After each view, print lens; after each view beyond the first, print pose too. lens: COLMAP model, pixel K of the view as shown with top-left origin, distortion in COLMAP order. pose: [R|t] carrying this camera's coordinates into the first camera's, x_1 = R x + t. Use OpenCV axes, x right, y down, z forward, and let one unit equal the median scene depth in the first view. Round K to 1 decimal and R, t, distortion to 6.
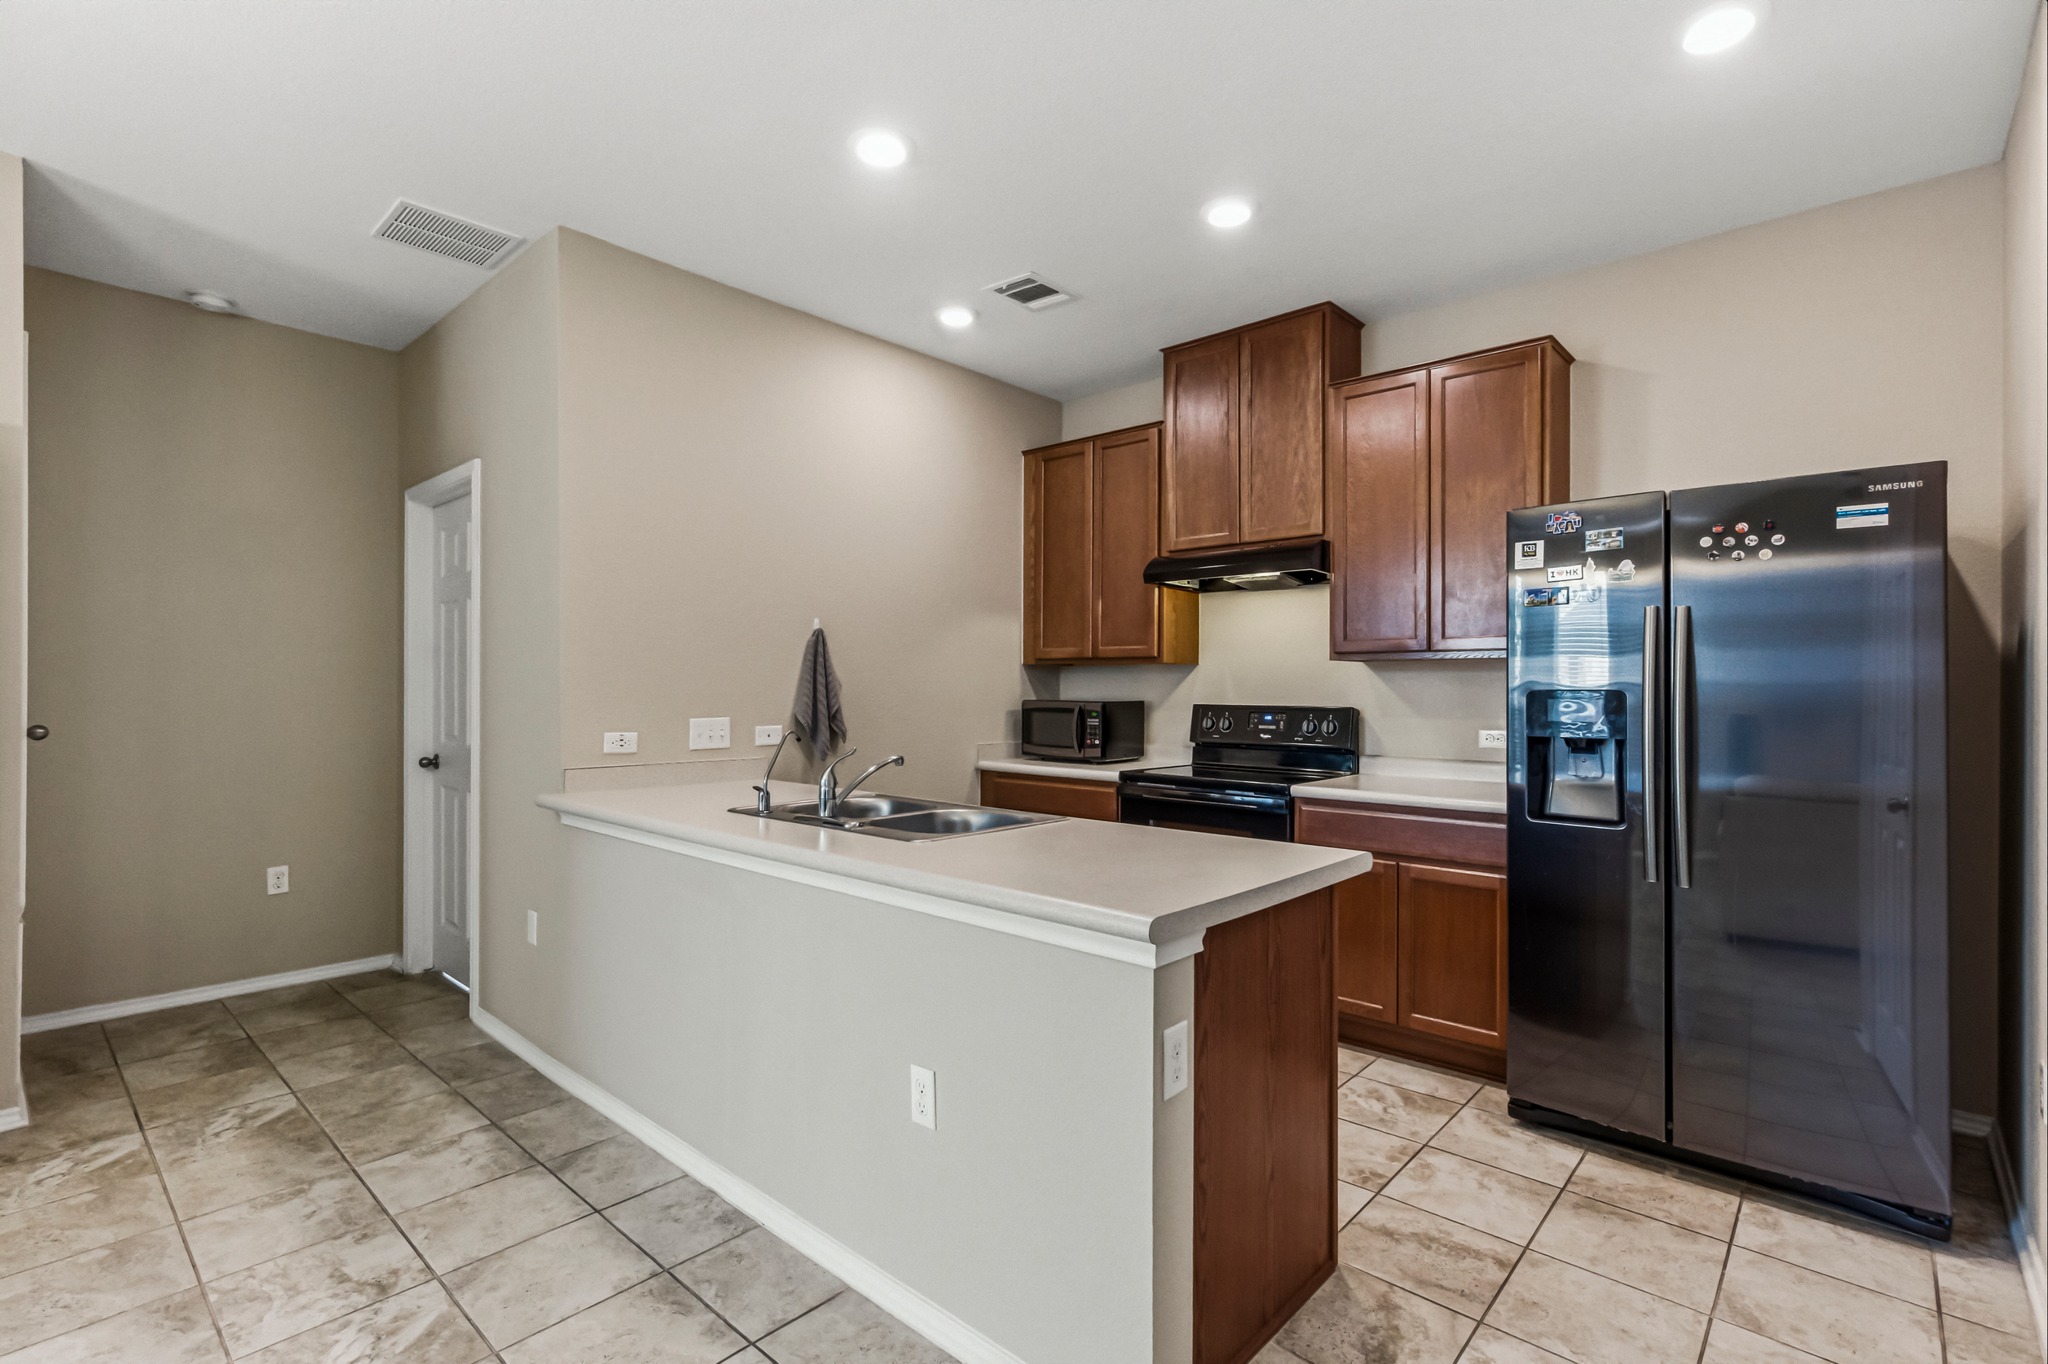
lens RADIAL K [[940.2, 0, 1016.8], [0, 940.2, 679.6], [0, 0, 1]] dist [0.010219, -0.000917]
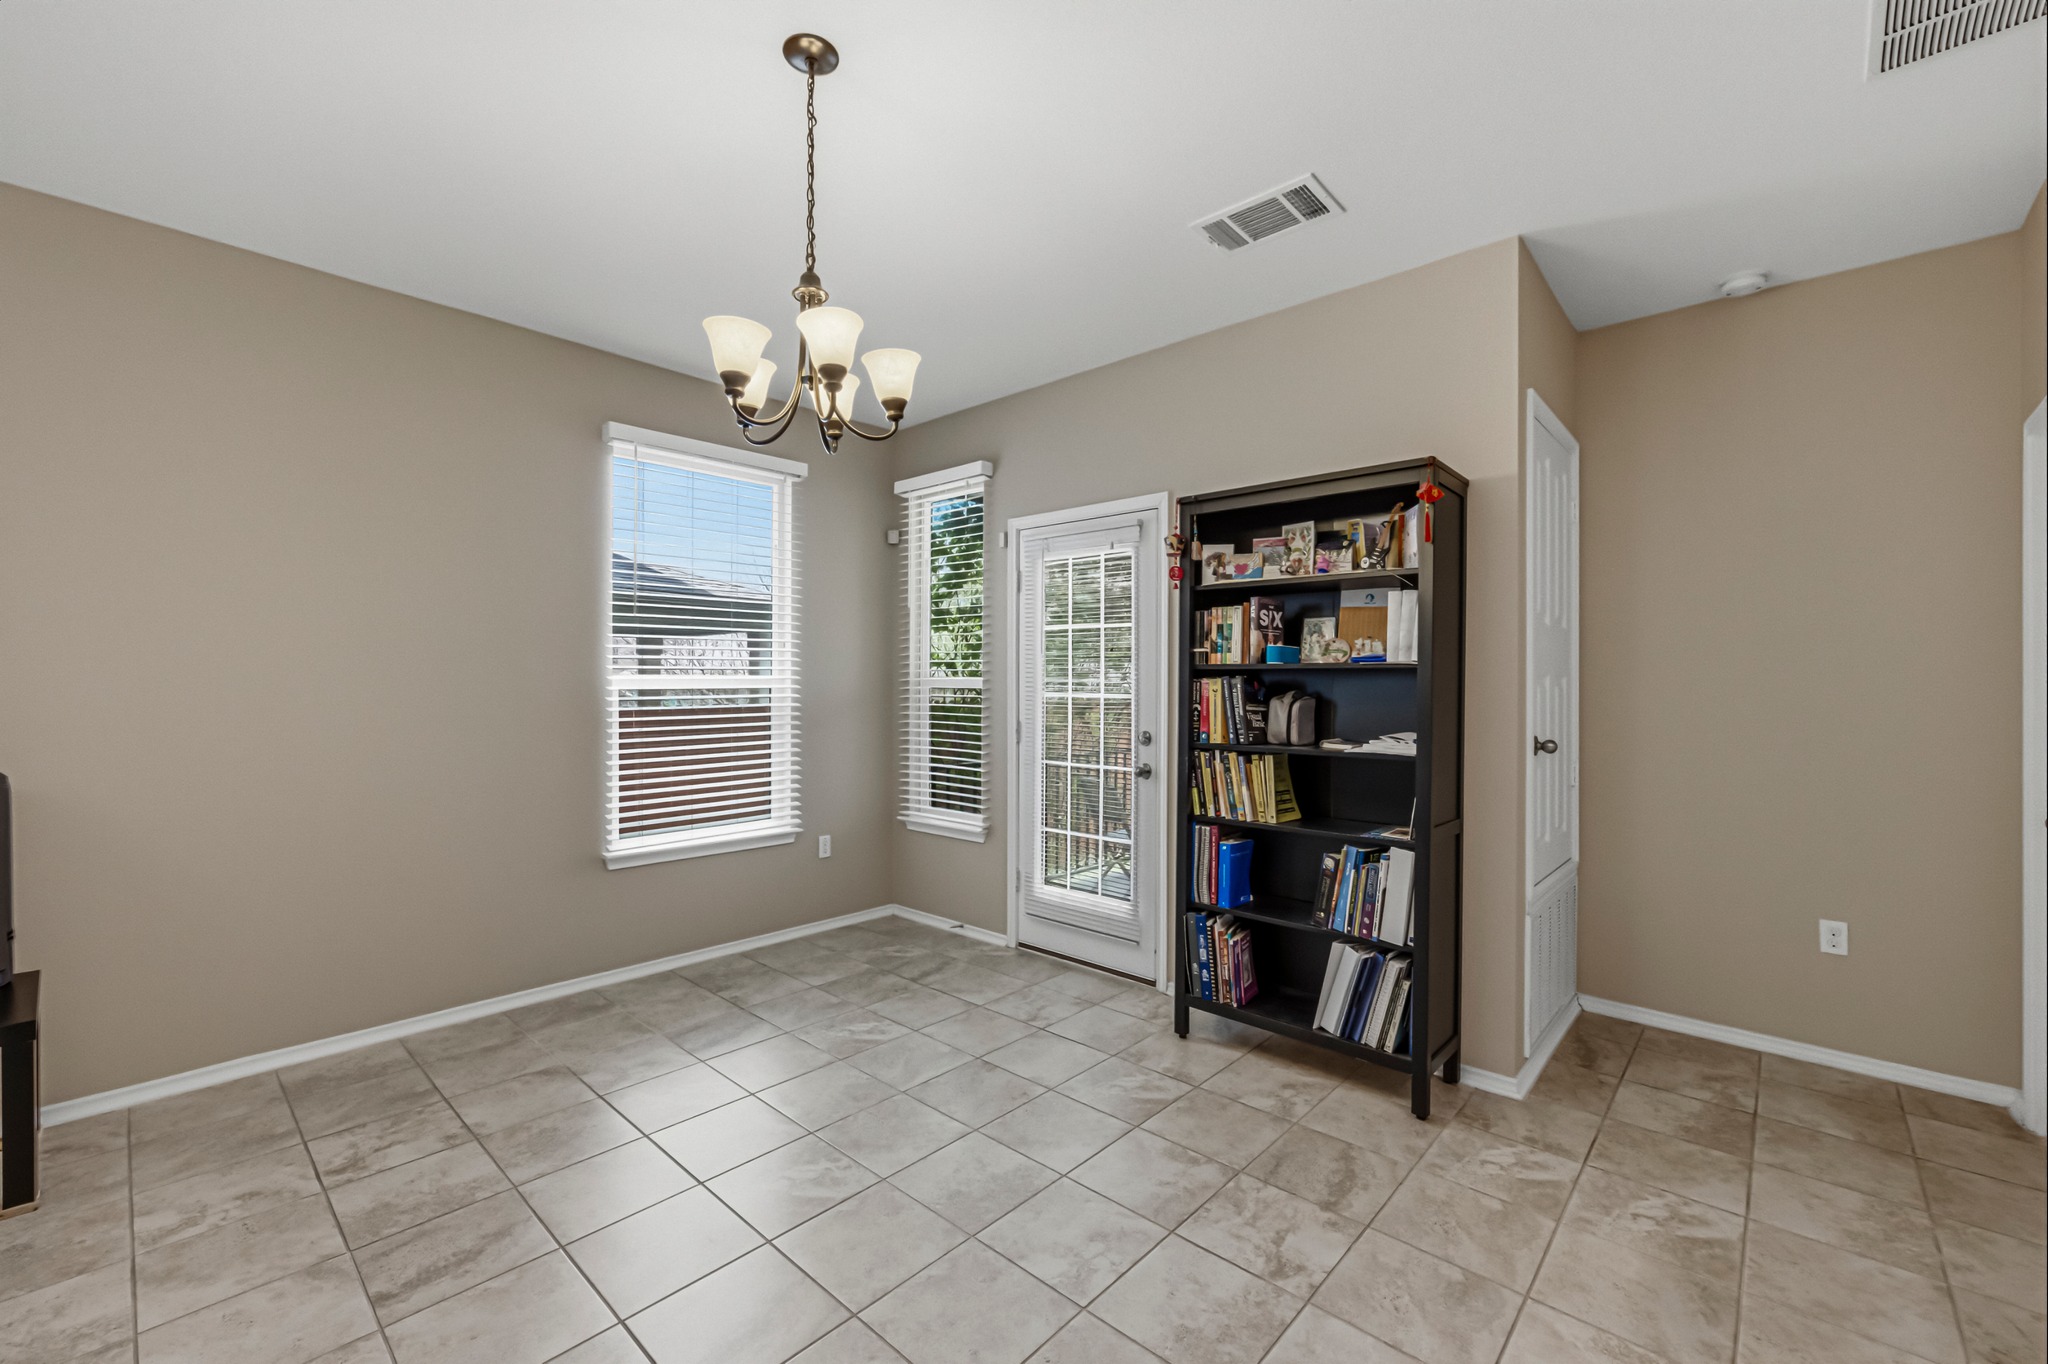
lens RADIAL K [[840.1, 0, 1031.6], [0, 840.1, 686.2], [0, 0, 1]] dist [0.000047, 0.000495]
pose [[-0.000270, -0.003867, -0.999992, -0.038376], [0.003708, 0.999986, -0.003868, -0.009685], [0.999993, -0.003709, -0.000255, 0.297569]]
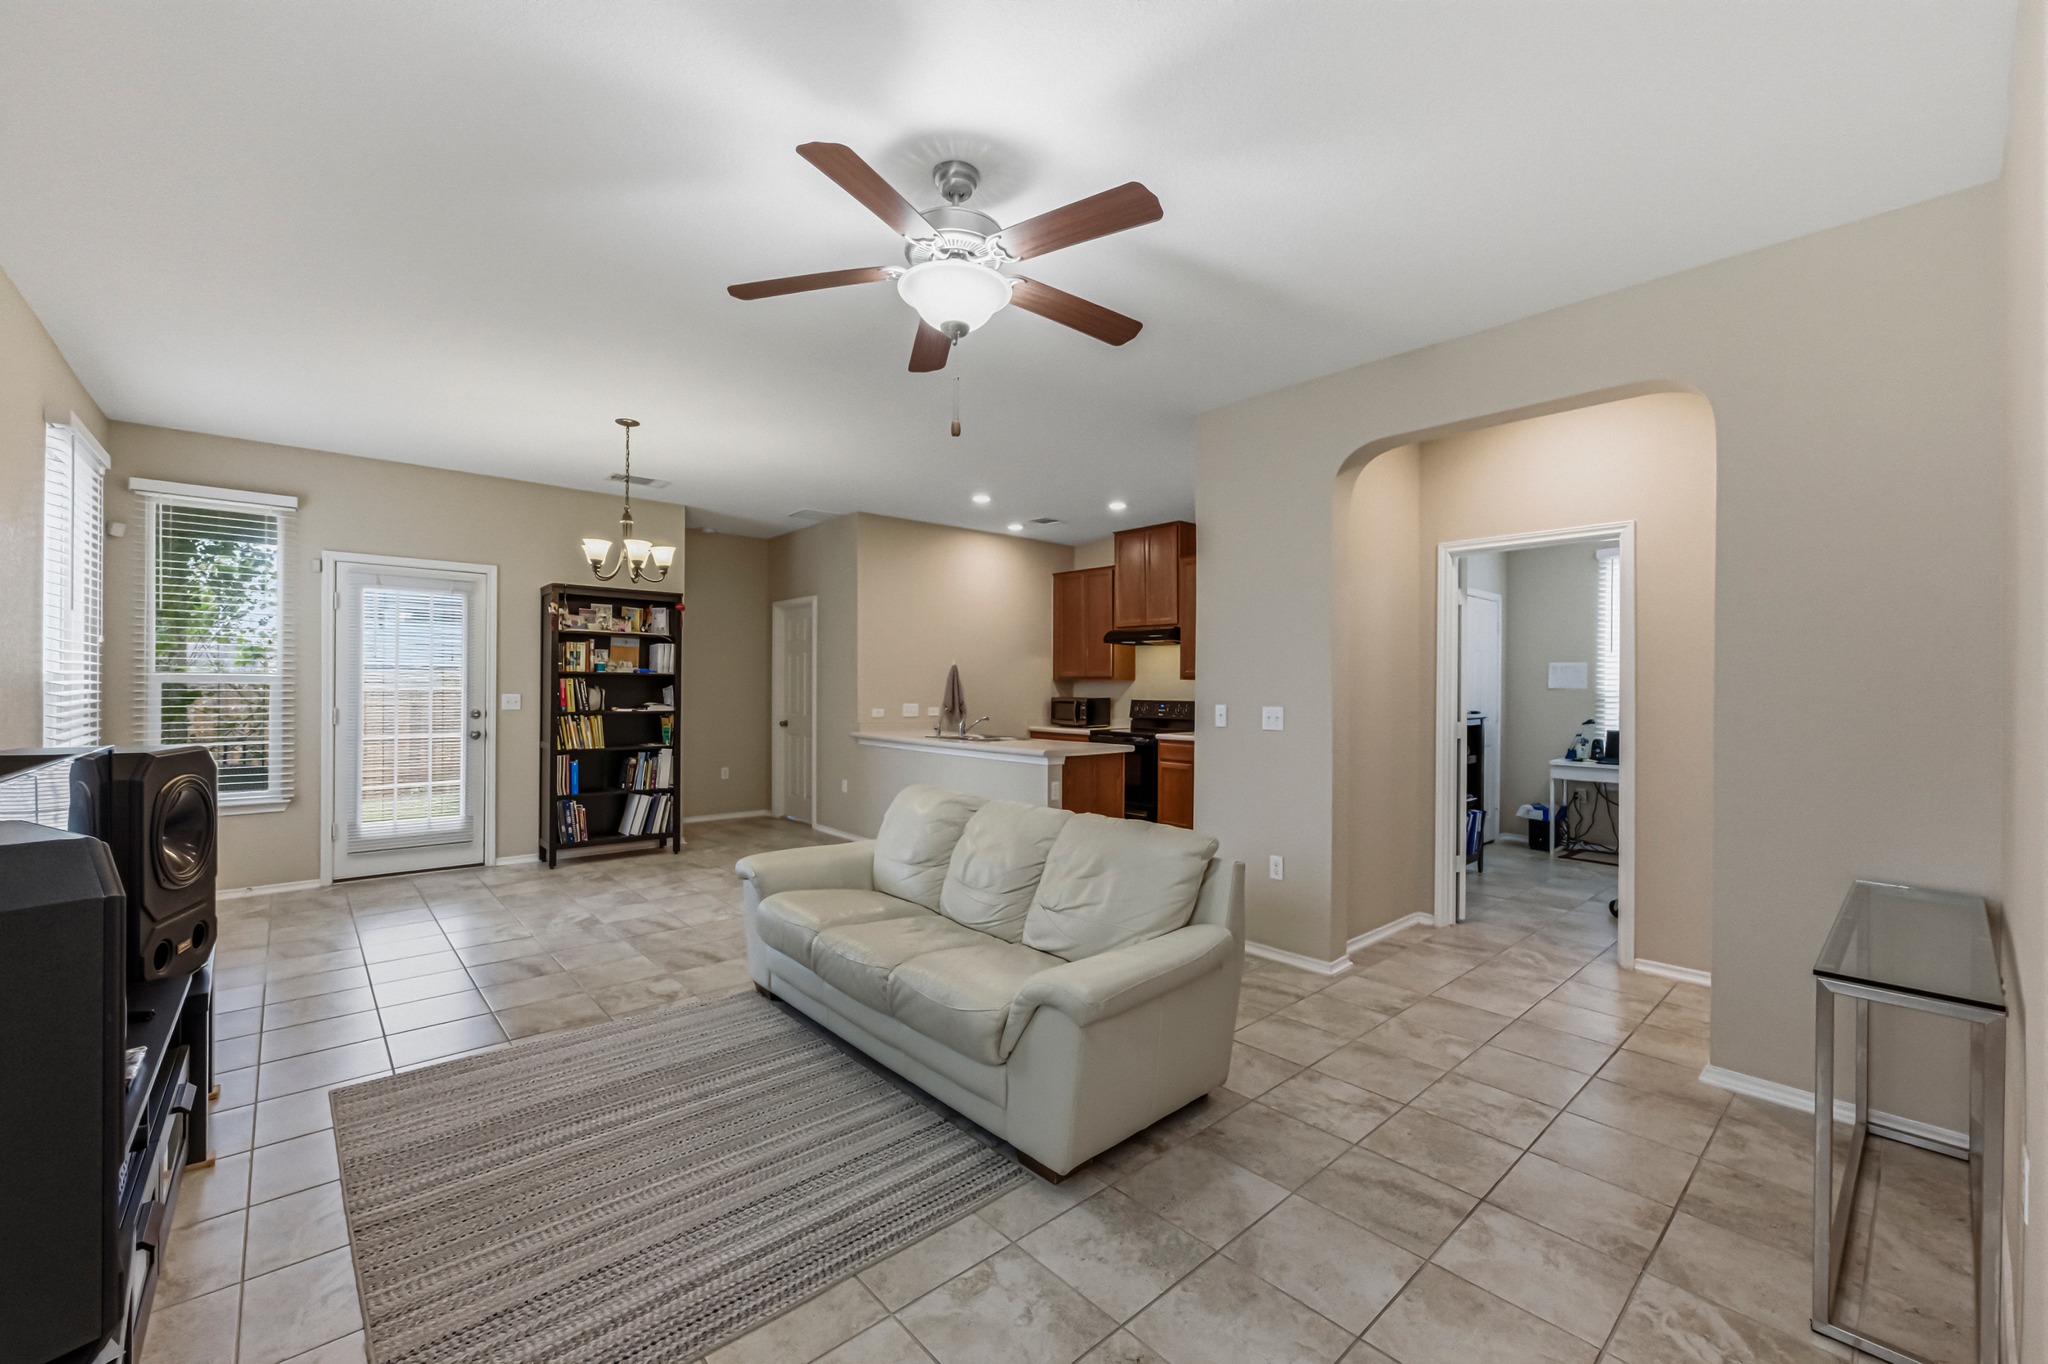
lens RADIAL K [[820.4, 0, 1024.0], [0, 820.4, 682.0], [0, 0, 1]] dist [0.000030, -0.000016]
pose [[0.994561, 0.001065, -0.104154, 0.156475], [-0.000988, 0.999999, 0.000795, -0.014981], [0.104154, -0.000688, 0.994561, -0.930779]]
